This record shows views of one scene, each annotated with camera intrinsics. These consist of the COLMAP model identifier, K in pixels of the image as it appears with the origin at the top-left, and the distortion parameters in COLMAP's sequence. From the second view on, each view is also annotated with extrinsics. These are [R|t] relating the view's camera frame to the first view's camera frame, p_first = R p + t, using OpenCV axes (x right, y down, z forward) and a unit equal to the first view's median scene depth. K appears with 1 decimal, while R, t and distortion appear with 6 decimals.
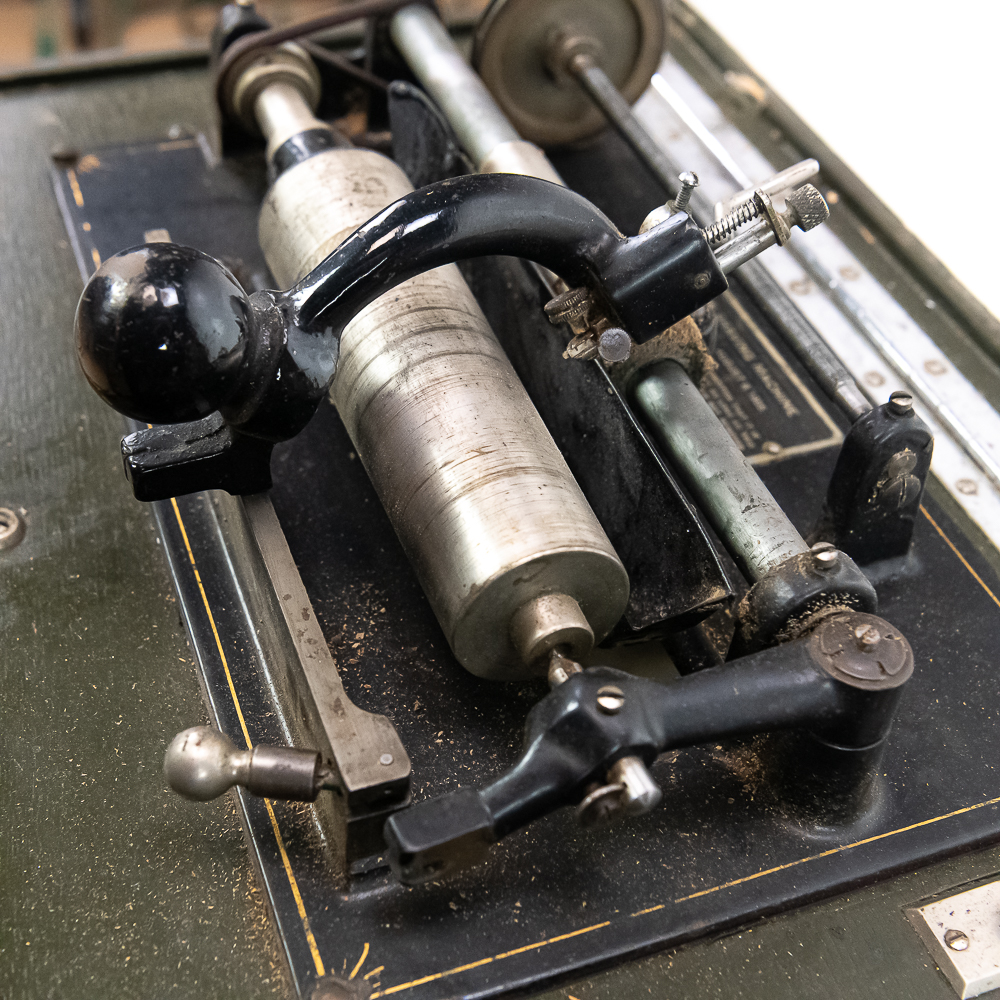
lens RADIAL K [[1522.7, 0, 500.0], [0, 1522.7, 500.0], [0, 0, 1]] dist [-0.026505, -0.052849]
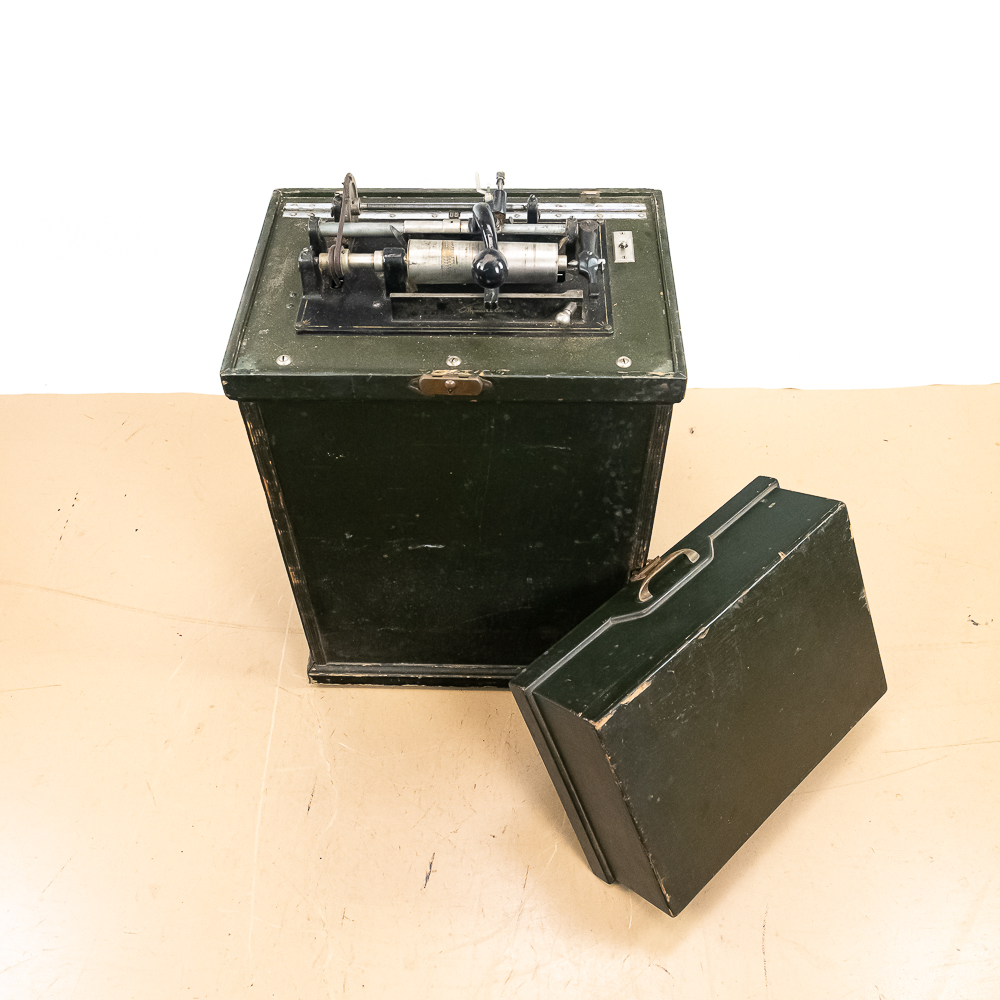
lens RADIAL K [[995.6, 0, 500.0], [0, 995.6, 500.0], [0, 0, 1]] dist [0.004184, 0.002593]
pose [[0.369865, -0.745627, 0.554292, -2.374812], [0.665033, 0.629083, 0.402474, -0.859056], [-0.648792, 0.219762, 0.728543, -1.051276]]
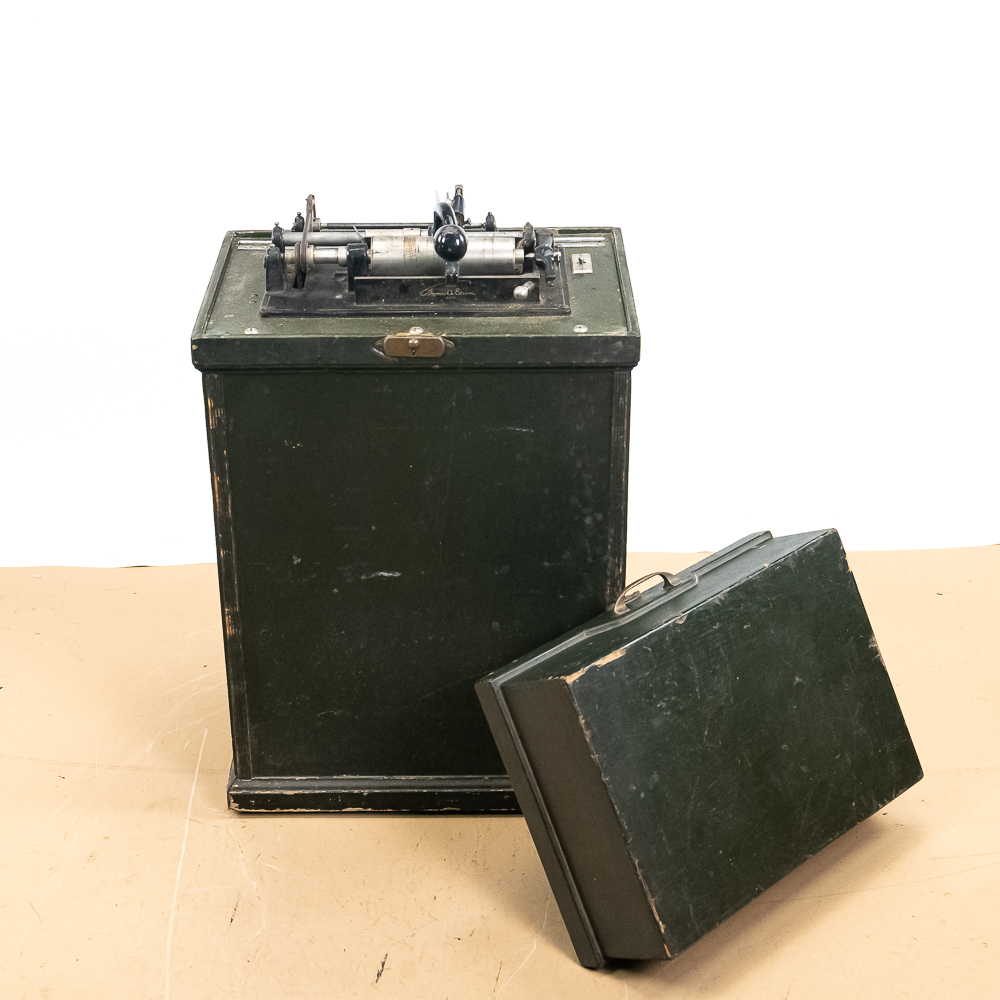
lens RADIAL K [[1913.3, 0, 500.0], [0, 1913.3, 500.0], [0, 0, 1]] dist [0.008723, -0.048634]
pose [[0.340276, -0.482440, 0.807133, -5.507820], [0.667848, 0.728248, 0.153733, -0.352441], [-0.661960, 0.486731, 0.570002, -2.209367]]
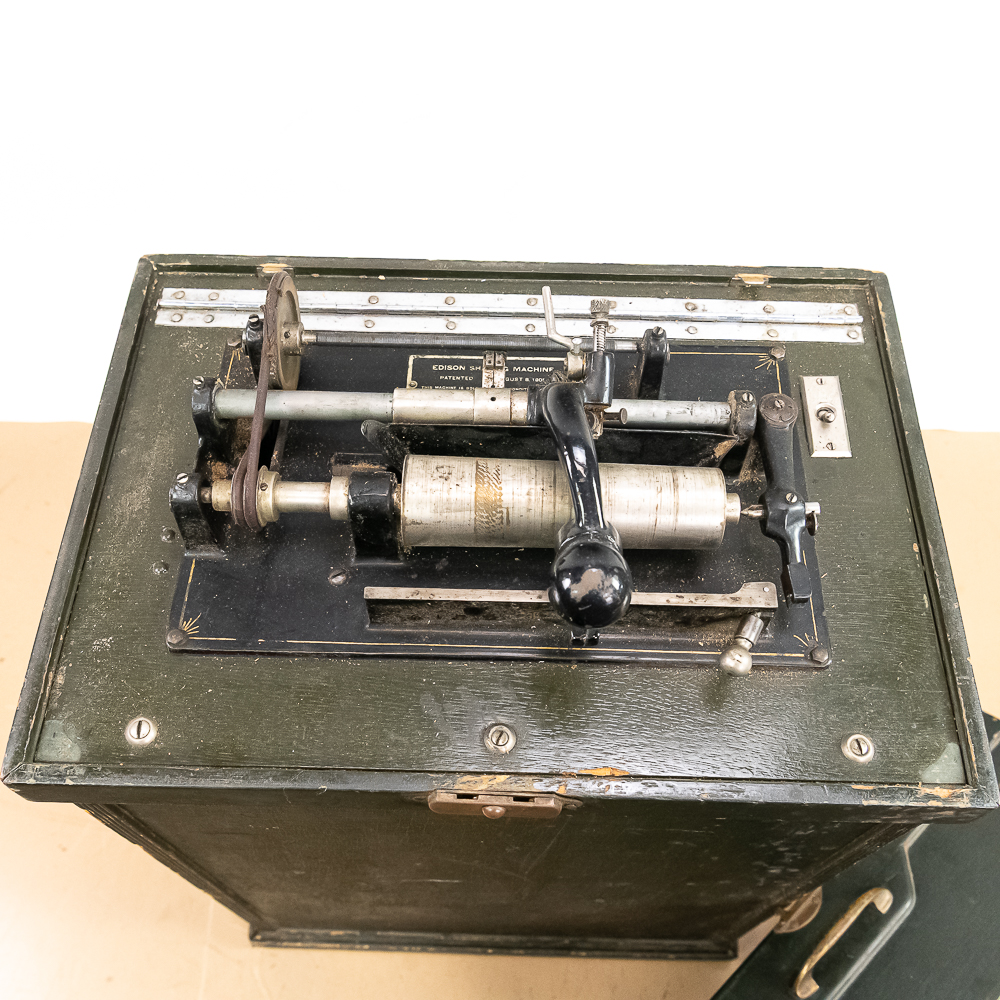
lens RADIAL K [[1004.8, 0, 500.0], [0, 1004.8, 500.0], [0, 0, 1]] dist [-0.012388, 0.000982]
pose [[0.373342, -0.827835, 0.418694, -0.727727], [0.650737, 0.555360, 0.517799, -0.941307], [-0.661178, 0.079144, 0.746042, 0.064560]]
